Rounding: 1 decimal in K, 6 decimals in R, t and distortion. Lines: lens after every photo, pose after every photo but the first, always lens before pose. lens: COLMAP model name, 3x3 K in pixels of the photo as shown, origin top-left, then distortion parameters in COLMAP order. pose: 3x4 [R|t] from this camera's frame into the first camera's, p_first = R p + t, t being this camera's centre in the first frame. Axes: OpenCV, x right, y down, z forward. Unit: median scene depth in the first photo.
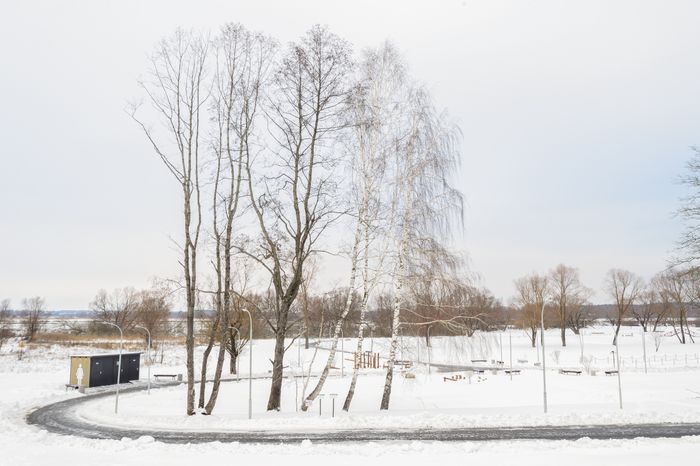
lens RADIAL K [[561.6, 0, 350.3], [0, 561.6, 248.0], [0, 0, 1]] dist [-0.054030, -0.000297]
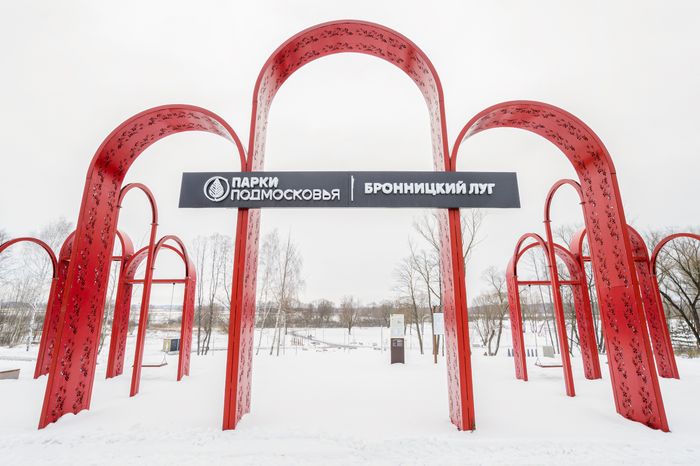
lens RADIAL K [[361.3, 0, 348.8], [0, 361.3, 225.7], [0, 0, 1]] dist [-0.087121, 0.047884]
pose [[0.999941, 0.001689, -0.010761, 0.476628], [-0.002786, 0.994701, -0.102777, -0.208130], [0.010530, 0.102801, 0.994646, -0.851366]]
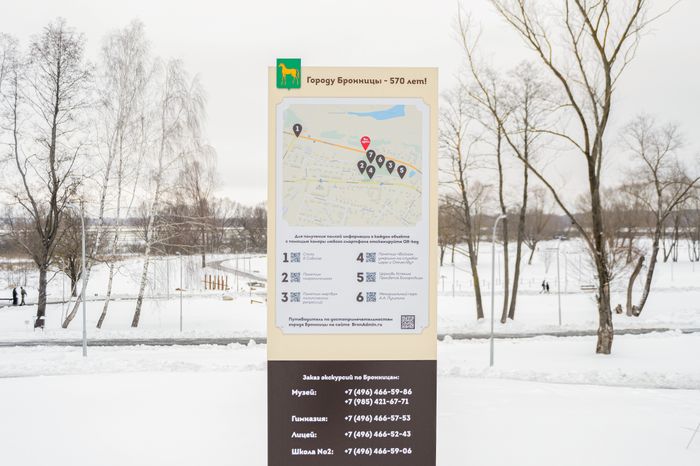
lens RADIAL K [[660.8, 0, 350.0], [0, 660.8, 233.0], [0, 0, 1]] dist [-0.015226, -0.011713]
pose [[0.999986, -0.004669, 0.002401, 0.533888], [0.004281, 0.989846, 0.142083, -0.129374], [-0.003040, -0.142070, 0.989852, -0.440152]]
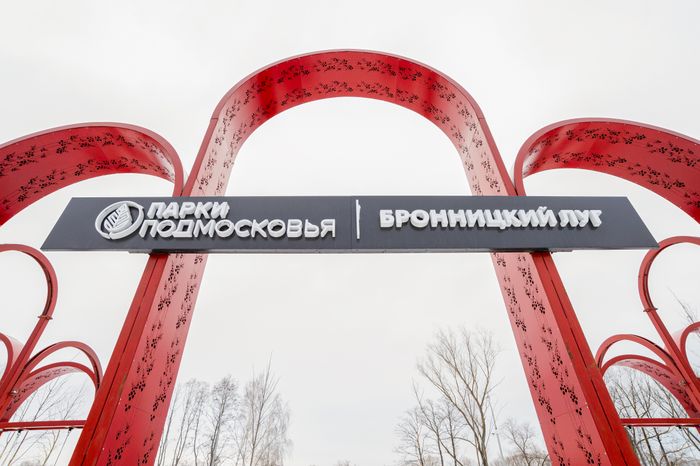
lens RADIAL K [[361.3, 0, 348.8], [0, 361.3, 225.7], [0, 0, 1]] dist [-0.087121, 0.047884]
pose [[0.999987, -0.002367, 0.004424, 0.473134], [0.004208, 0.875778, -0.482696, -0.193339], [-0.002732, 0.482709, 0.875777, -0.755072]]
